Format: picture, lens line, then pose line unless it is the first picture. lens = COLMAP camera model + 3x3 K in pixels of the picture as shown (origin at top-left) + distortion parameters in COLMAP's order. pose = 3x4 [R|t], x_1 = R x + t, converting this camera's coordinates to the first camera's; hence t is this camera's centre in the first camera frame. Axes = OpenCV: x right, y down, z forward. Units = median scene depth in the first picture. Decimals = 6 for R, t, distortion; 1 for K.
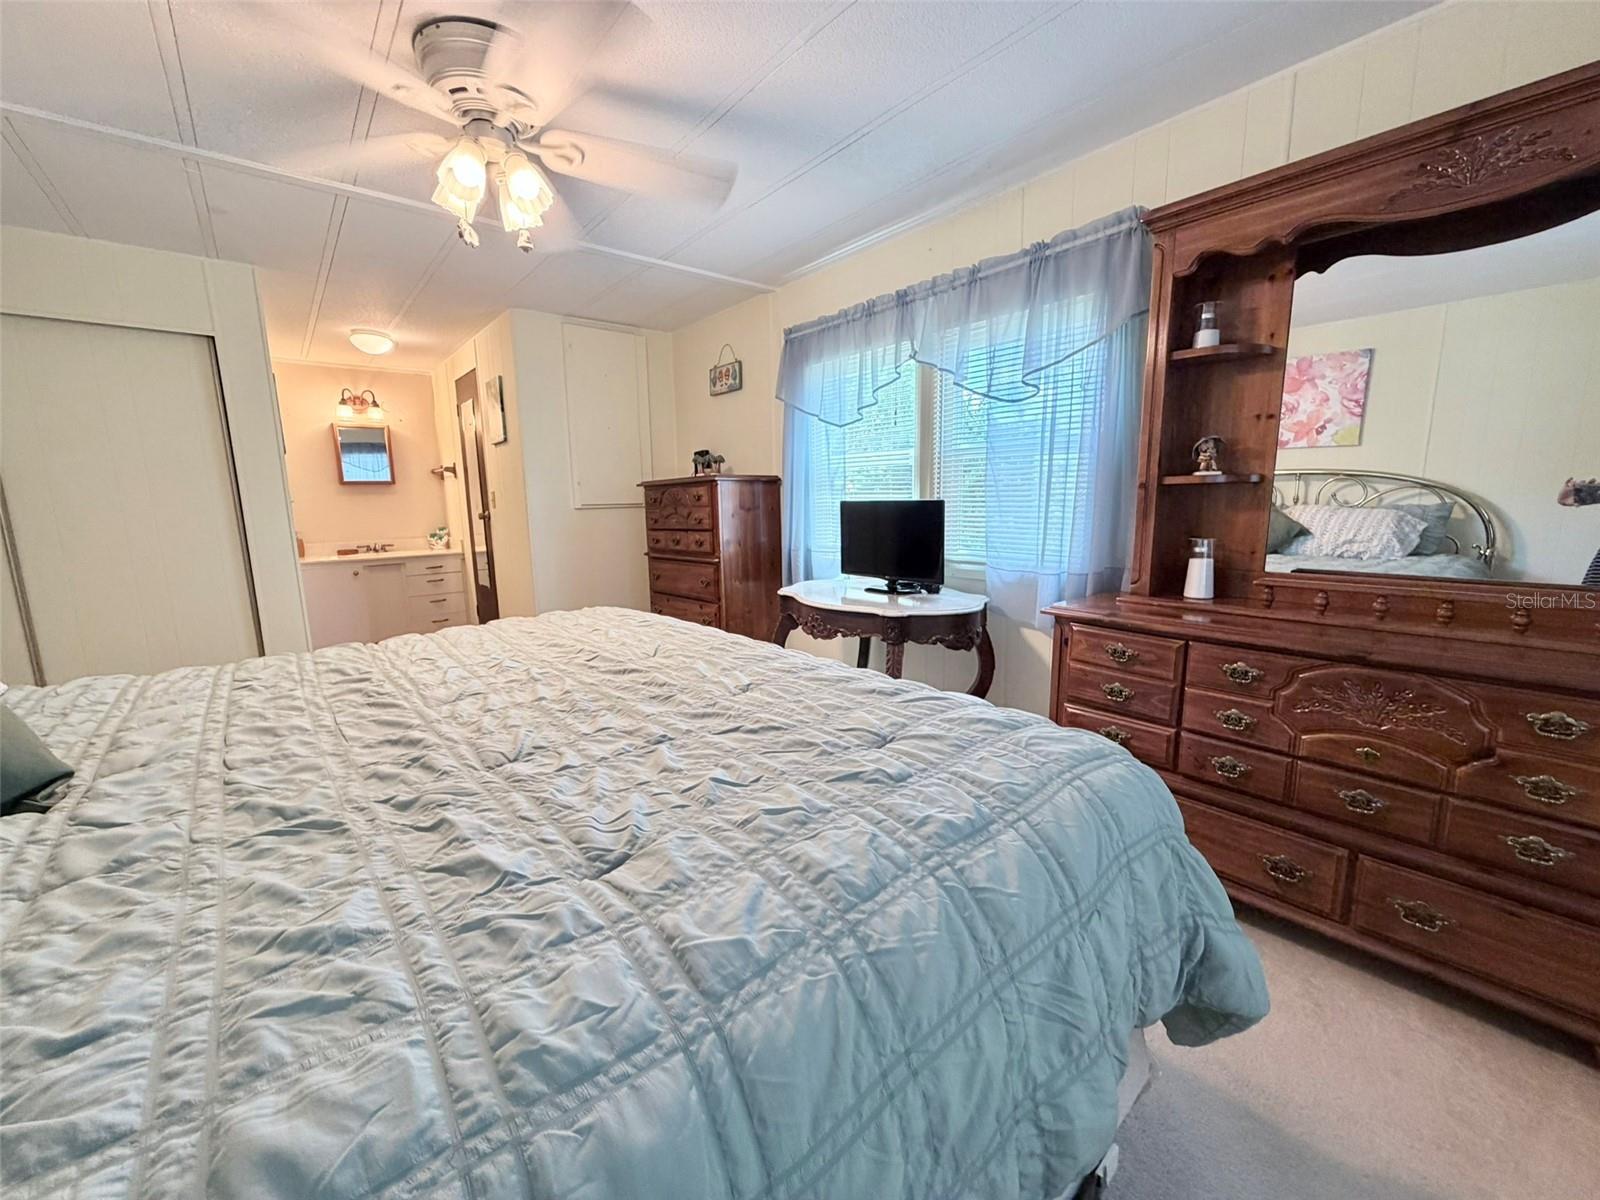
lens RADIAL K [[637.7, 0, 796.2], [0, 637.7, 602.4], [0, 0, 1]] dist [-0.000532, -0.000189]
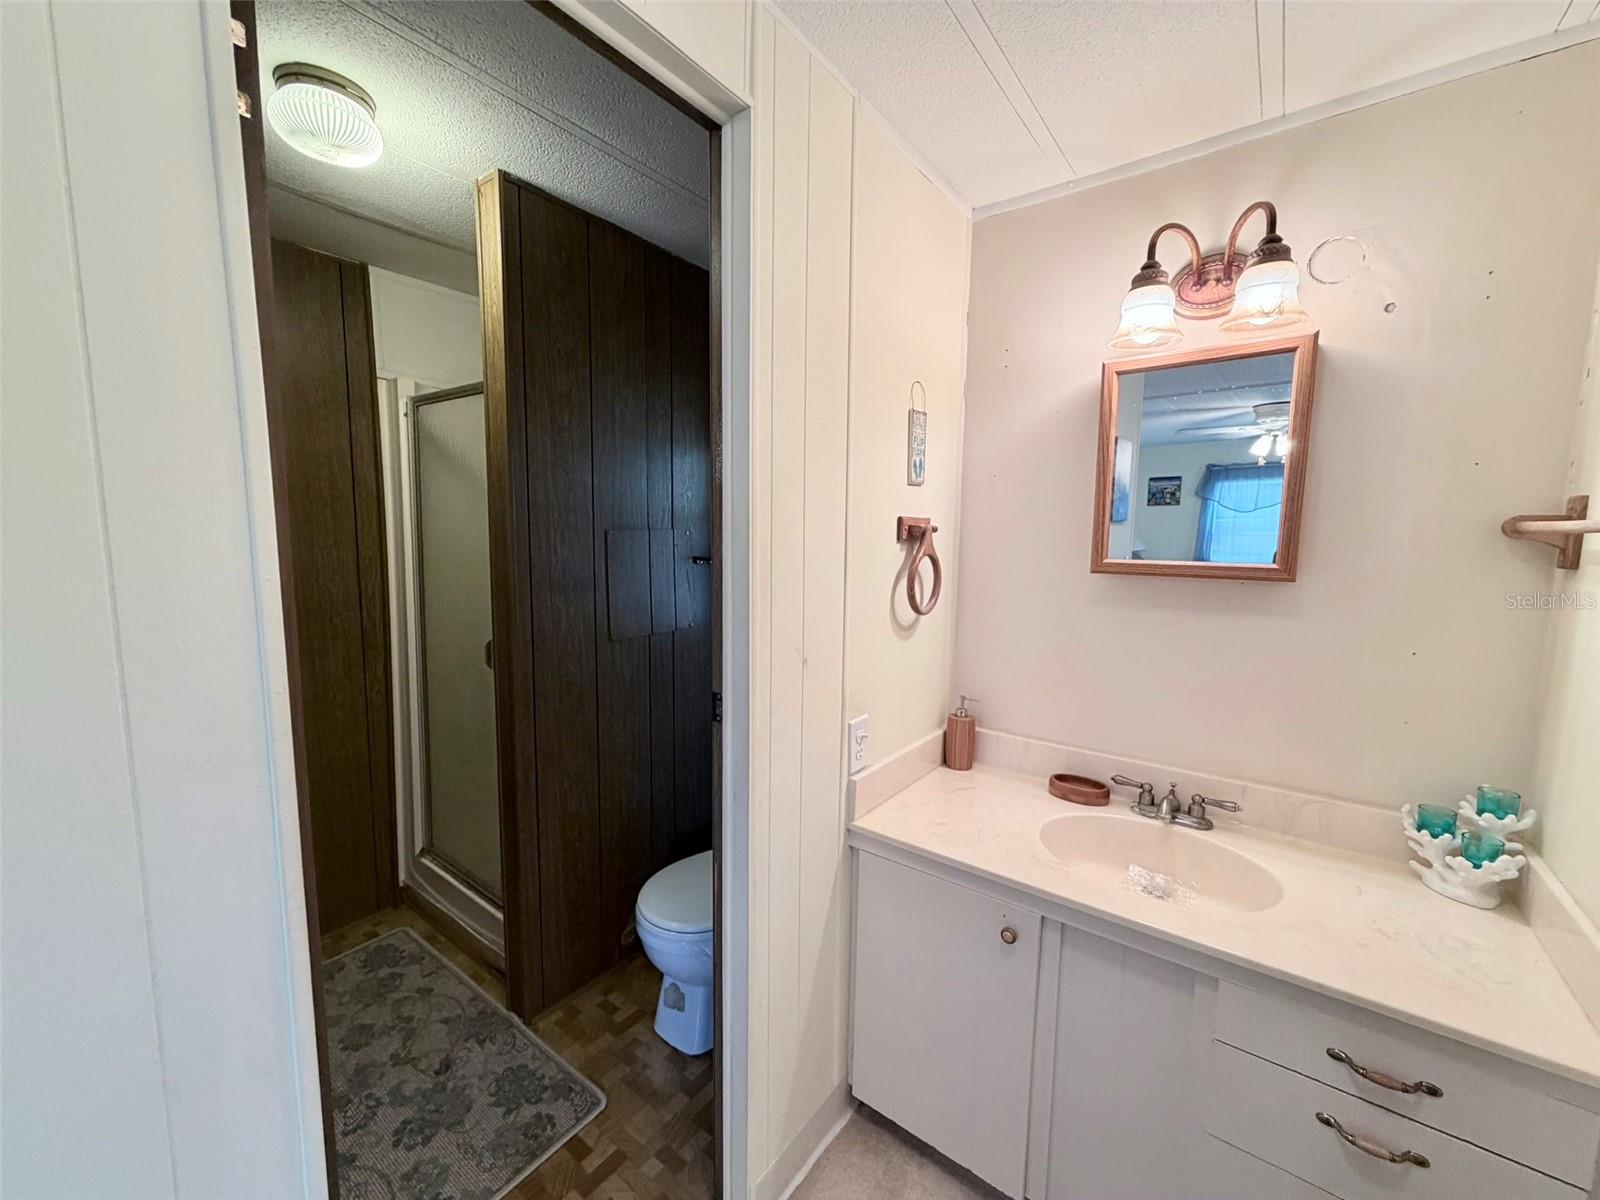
lens RADIAL K [[637.7, 0, 792.8], [0, 637.7, 604.3], [0, 0, 1]] dist [-0.000532, -0.000189]
pose [[0.224598, 0.123911, -0.966541, -0.450515], [-0.172343, 0.981297, 0.085755, -0.169643], [0.959090, 0.147316, 0.241753, 0.783563]]
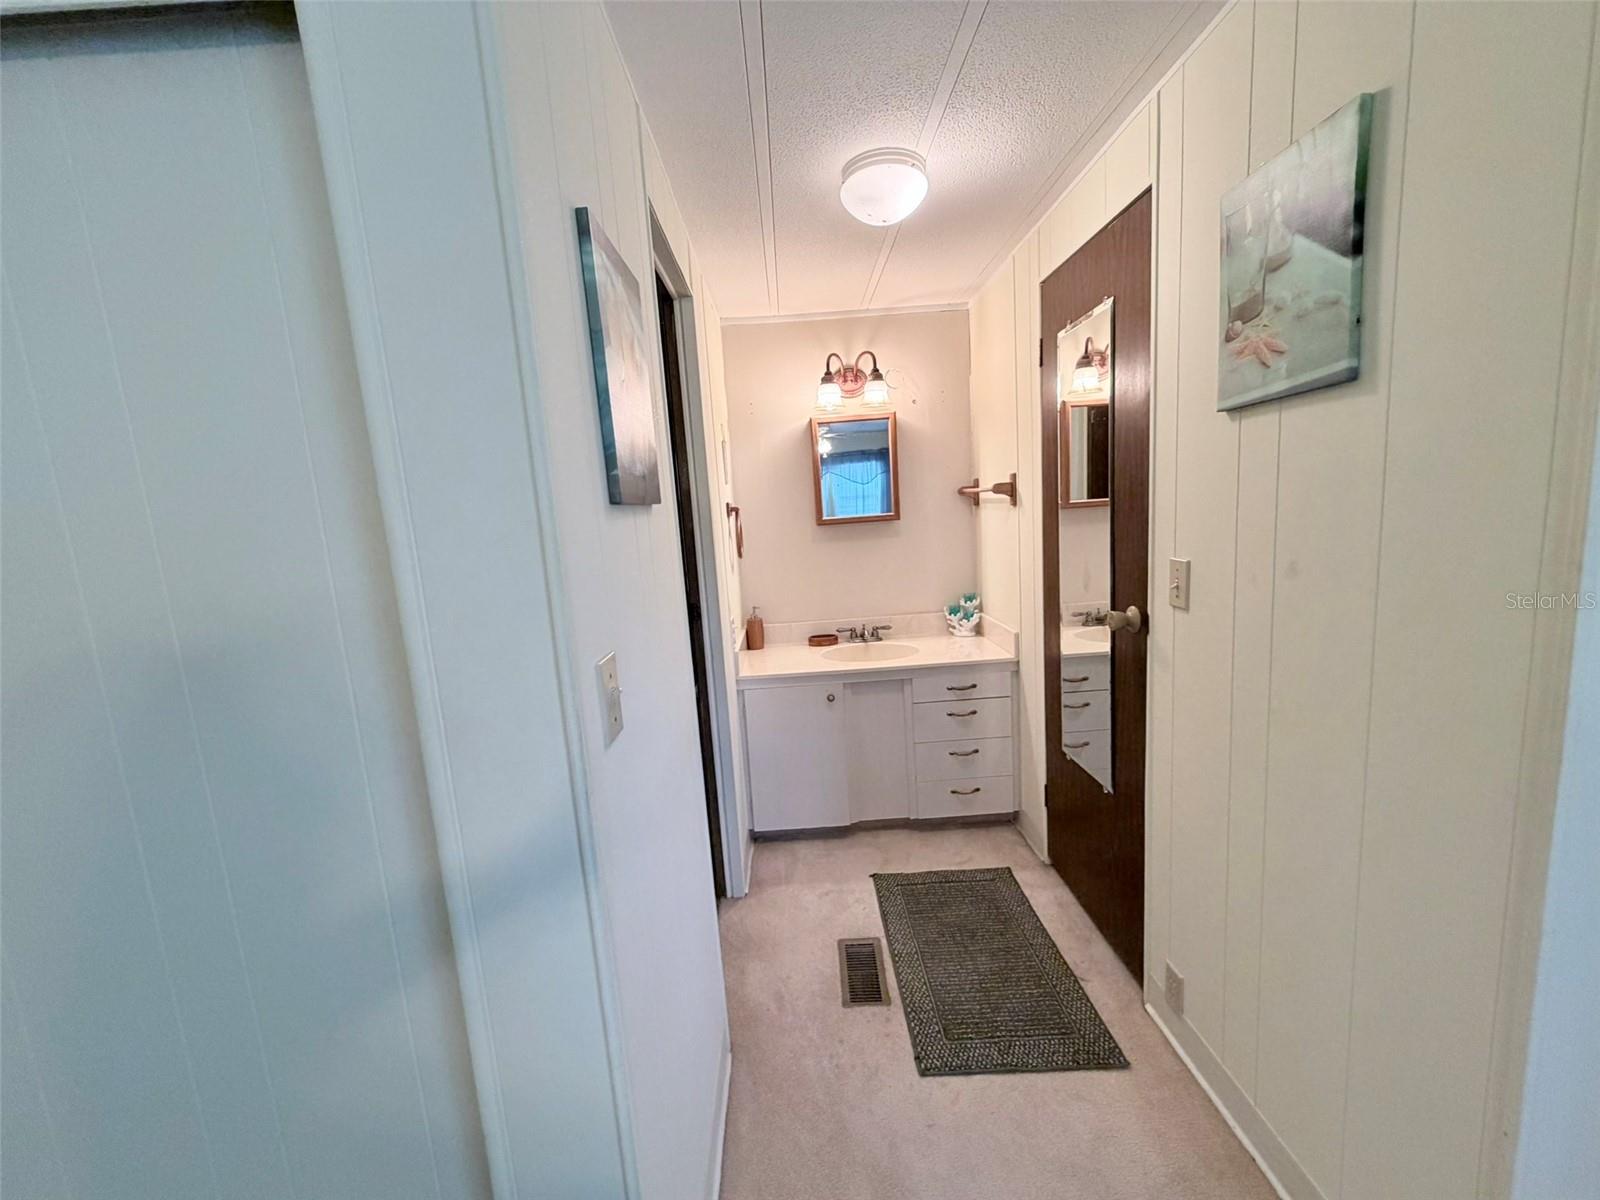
lens RADIAL K [[637.7, 0, 797.0], [0, 637.7, 602.9], [0, 0, 1]] dist [-0.000532, -0.000189]
pose [[0.778704, 0.055690, -0.624916, -0.361116], [-0.046337, 0.998437, 0.031237, -0.130710], [0.625679, 0.004633, 0.780067, 0.532330]]
